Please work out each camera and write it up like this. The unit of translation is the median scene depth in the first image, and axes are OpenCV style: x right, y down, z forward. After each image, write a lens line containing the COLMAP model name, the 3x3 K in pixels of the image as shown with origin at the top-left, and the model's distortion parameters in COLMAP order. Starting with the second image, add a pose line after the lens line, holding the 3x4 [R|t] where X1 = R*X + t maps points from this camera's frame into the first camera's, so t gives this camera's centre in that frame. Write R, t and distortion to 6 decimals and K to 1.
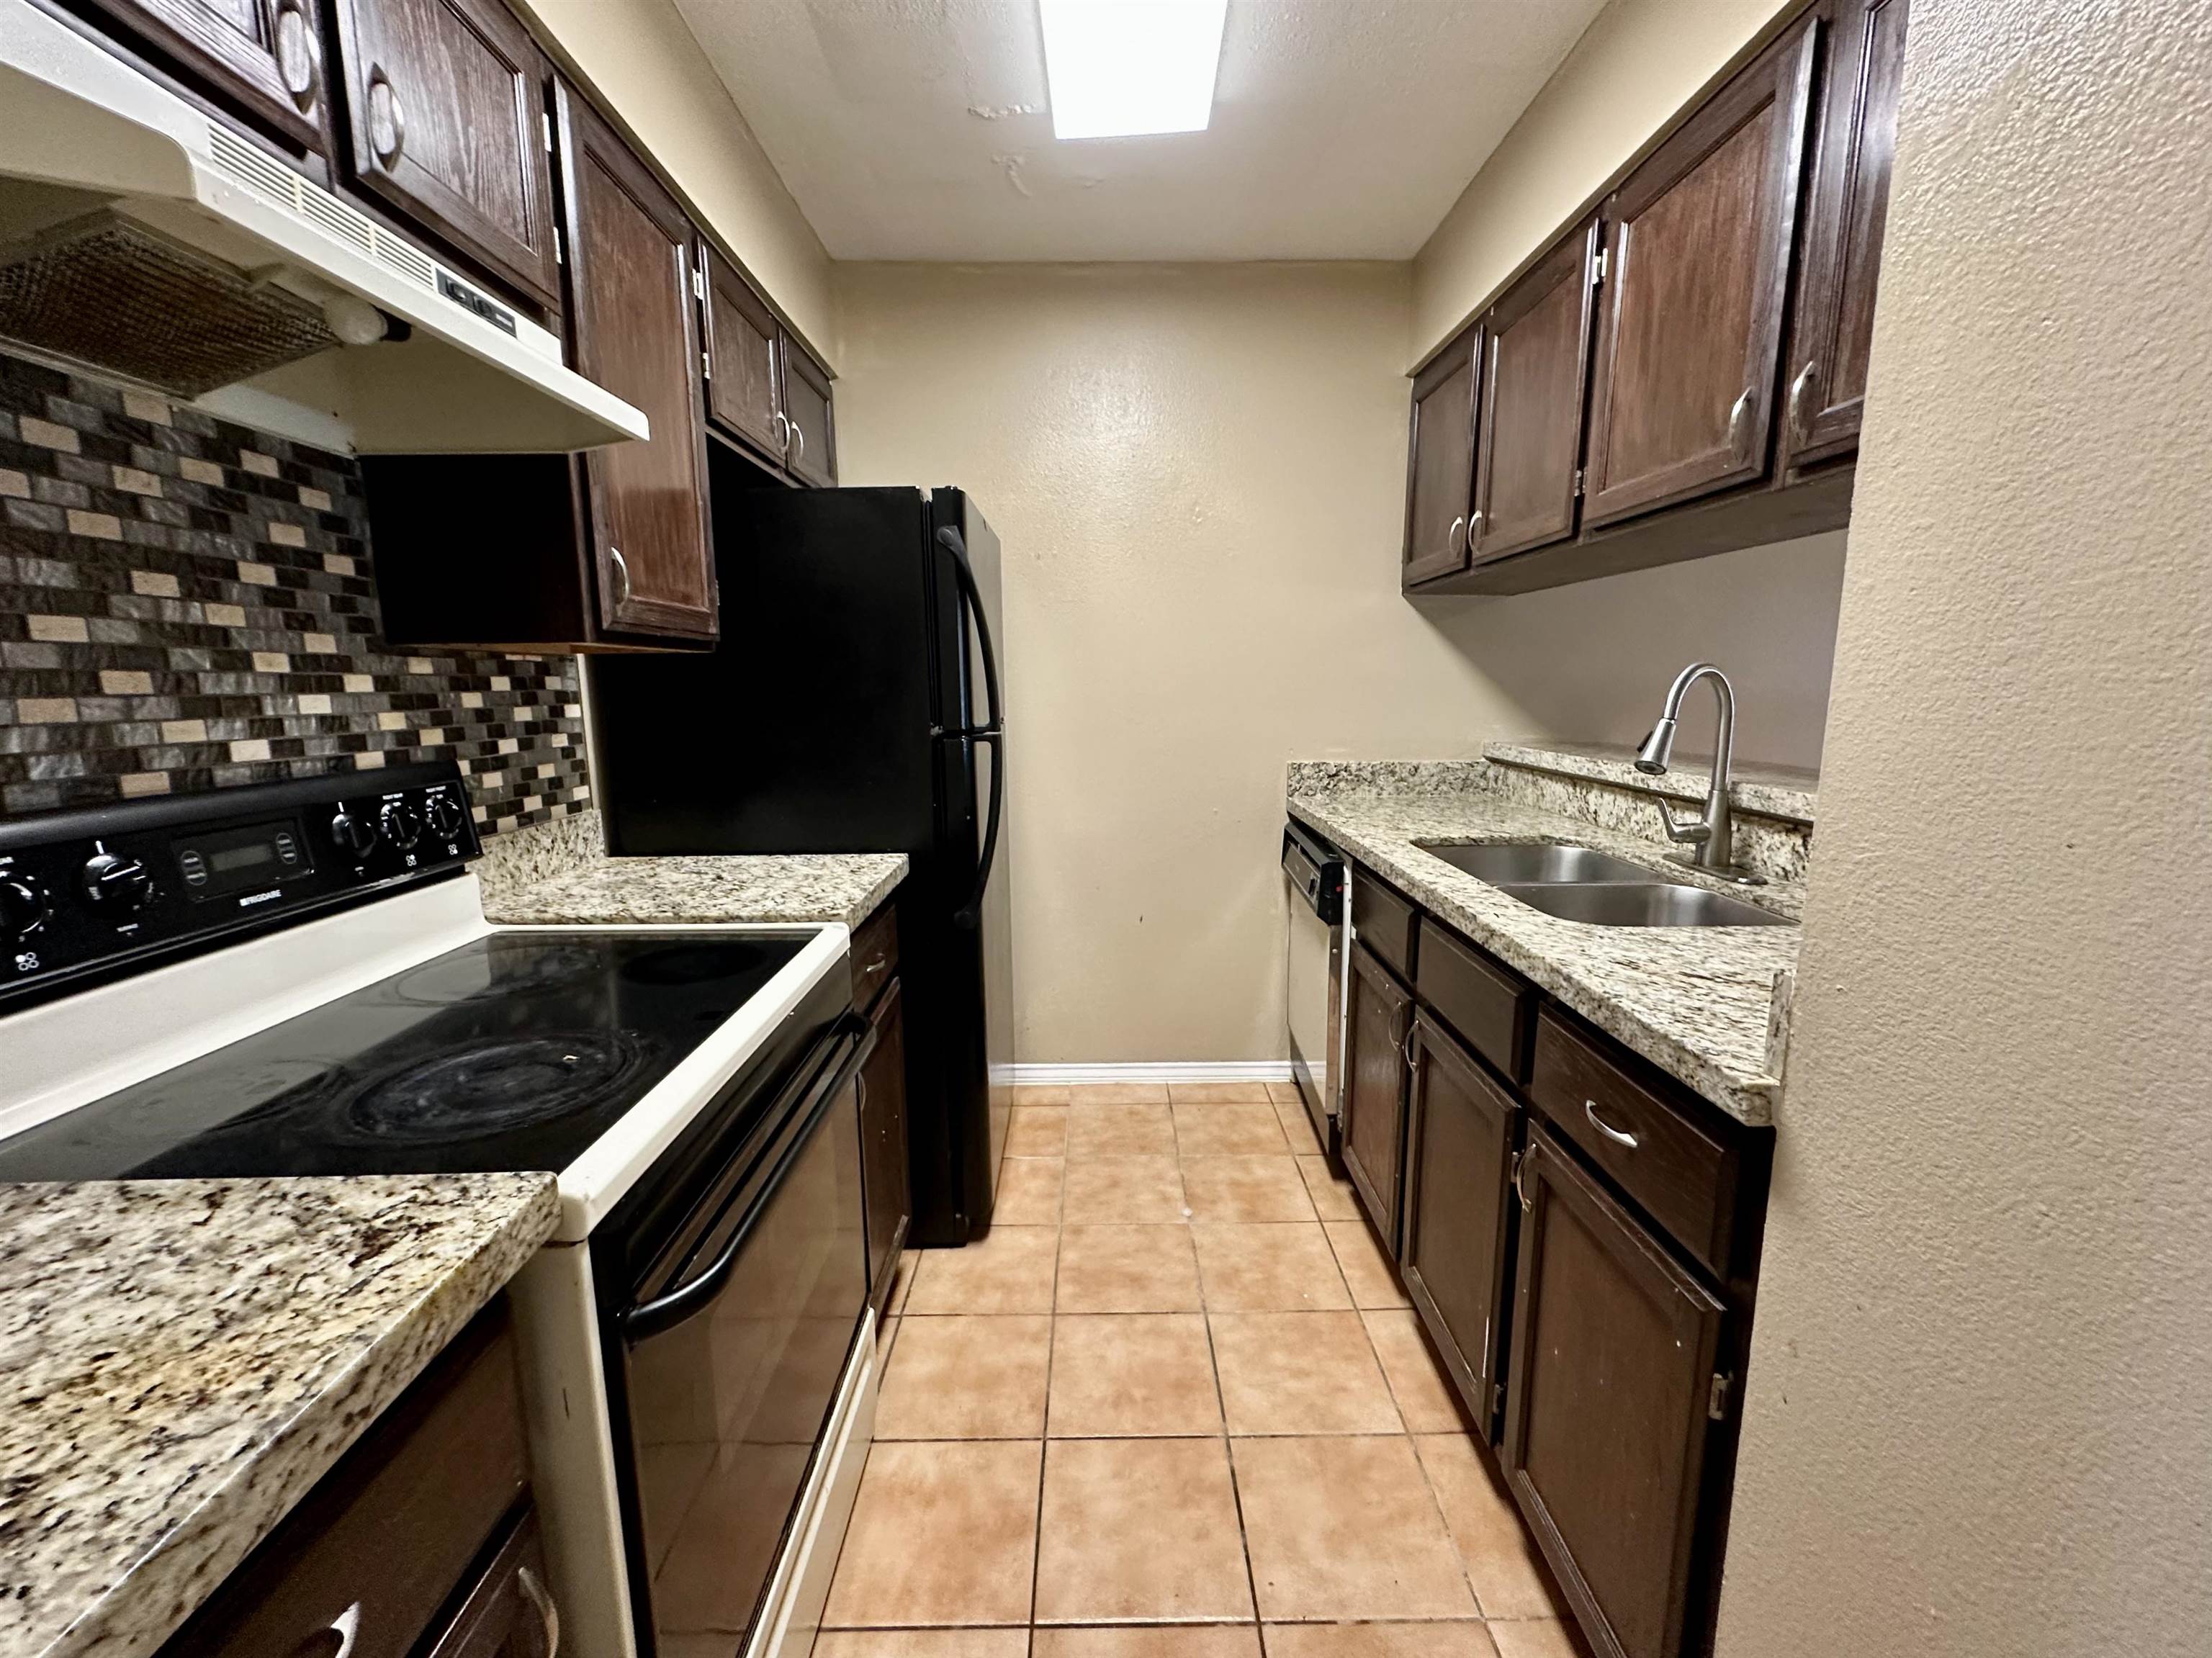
lens RADIAL K [[888.5, 0, 1138.9], [0, 888.5, 831.9], [0, 0, 1]] dist [-0.002414, 0.000703]
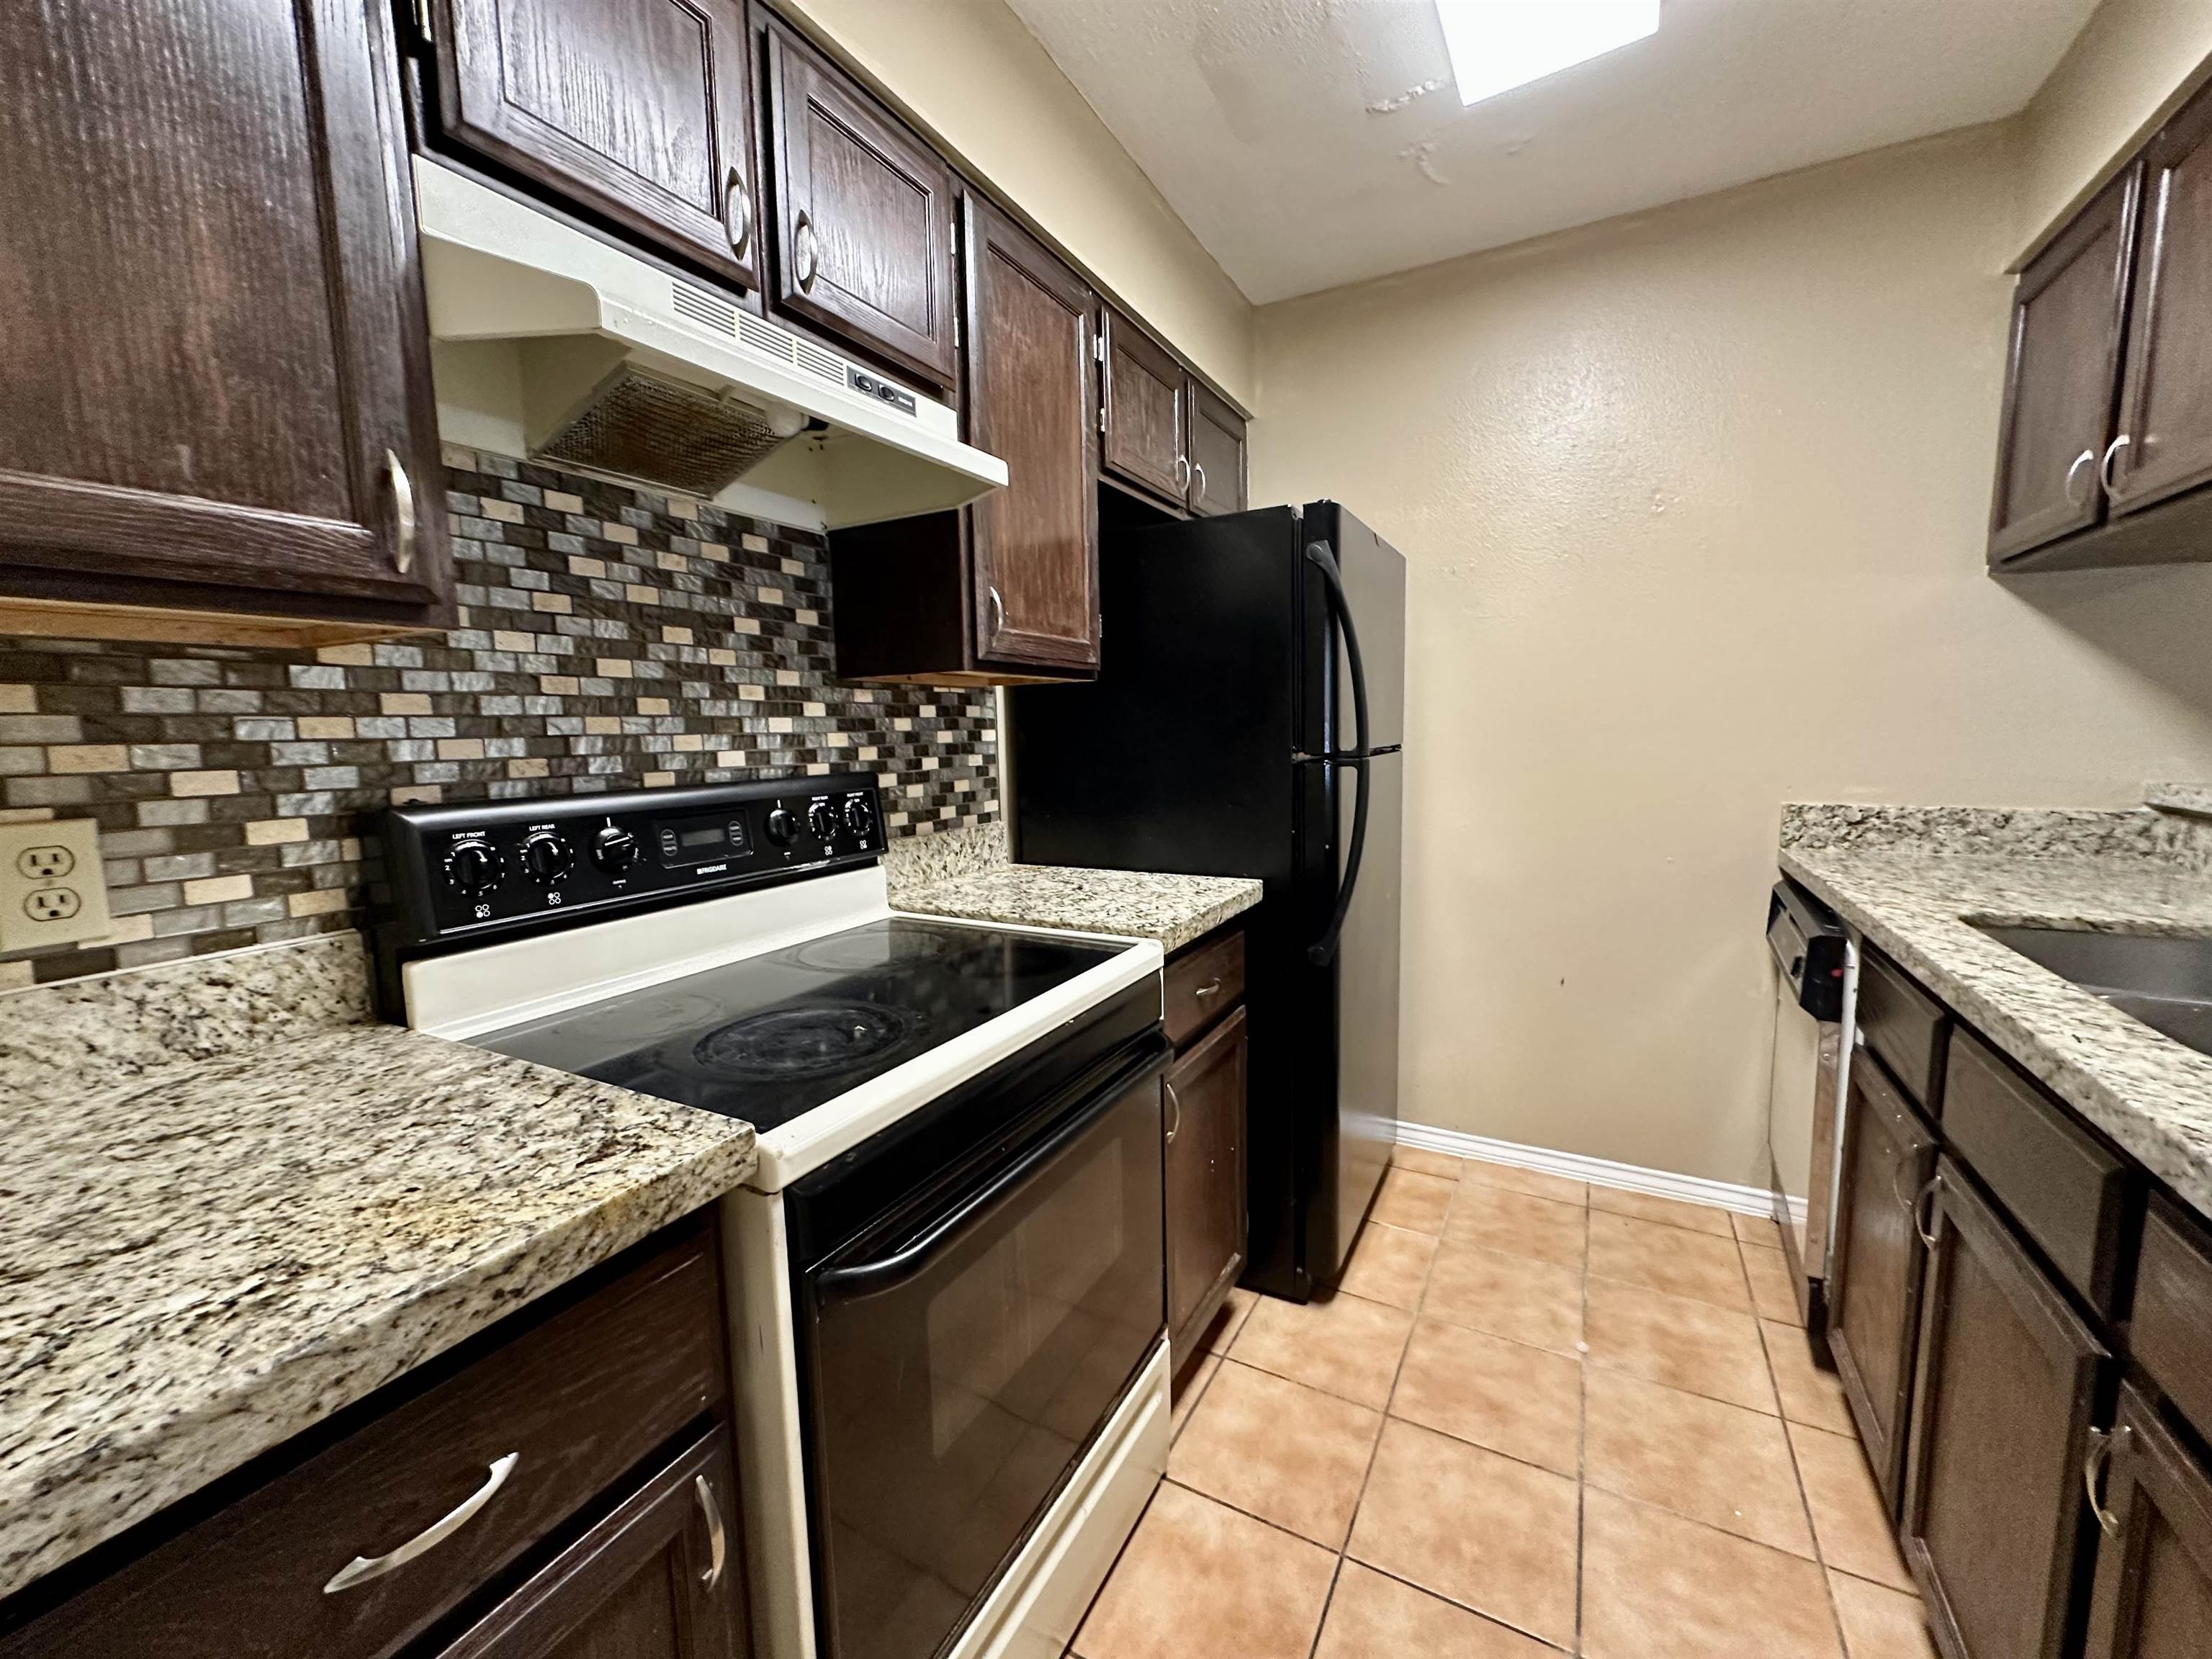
lens RADIAL K [[888.6, 0, 1106.6], [0, 888.6, 830.4], [0, 0, 1]] dist [-0.002414, 0.000703]
pose [[0.868465, 0.046287, -0.493585, 0.091896], [-0.066414, 0.997520, -0.023309, 0.005504], [0.491282, 0.053024, 0.869385, 0.085983]]
